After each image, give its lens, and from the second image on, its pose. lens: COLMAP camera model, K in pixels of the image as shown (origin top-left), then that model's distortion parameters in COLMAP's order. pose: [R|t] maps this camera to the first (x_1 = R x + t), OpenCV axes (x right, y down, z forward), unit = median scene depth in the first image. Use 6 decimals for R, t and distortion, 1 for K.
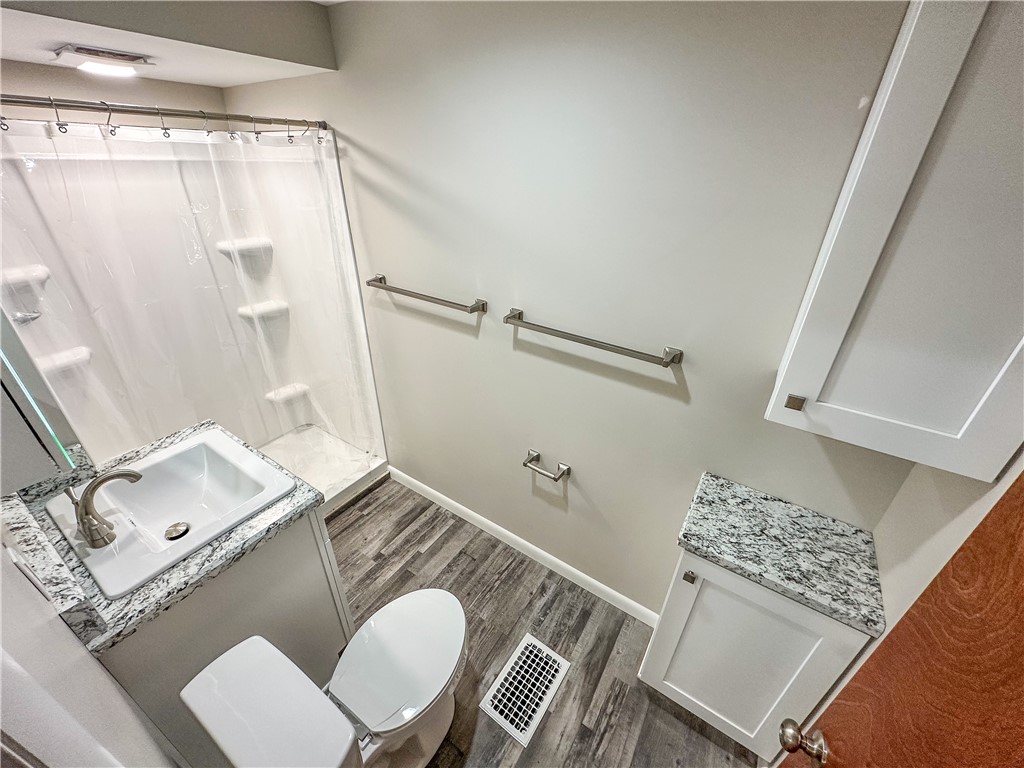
lens RADIAL K [[409.5, 0, 510.2], [0, 409.5, 385.6], [0, 0, 1]] dist [-0.000284, -0.000217]
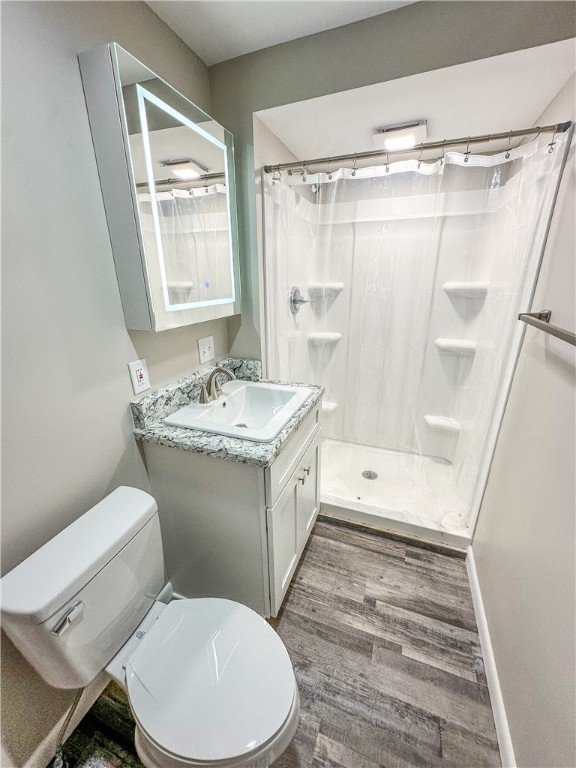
lens RADIAL K [[307.1, 0, 286.9], [0, 307.1, 383.9], [0, 0, 1]] dist [-0.000284, -0.000217]
pose [[0.213769, 0.304080, -0.928352, 0.117761], [-0.462485, 0.868575, 0.178006, -0.033397], [0.860471, 0.391297, 0.326307, 0.415829]]
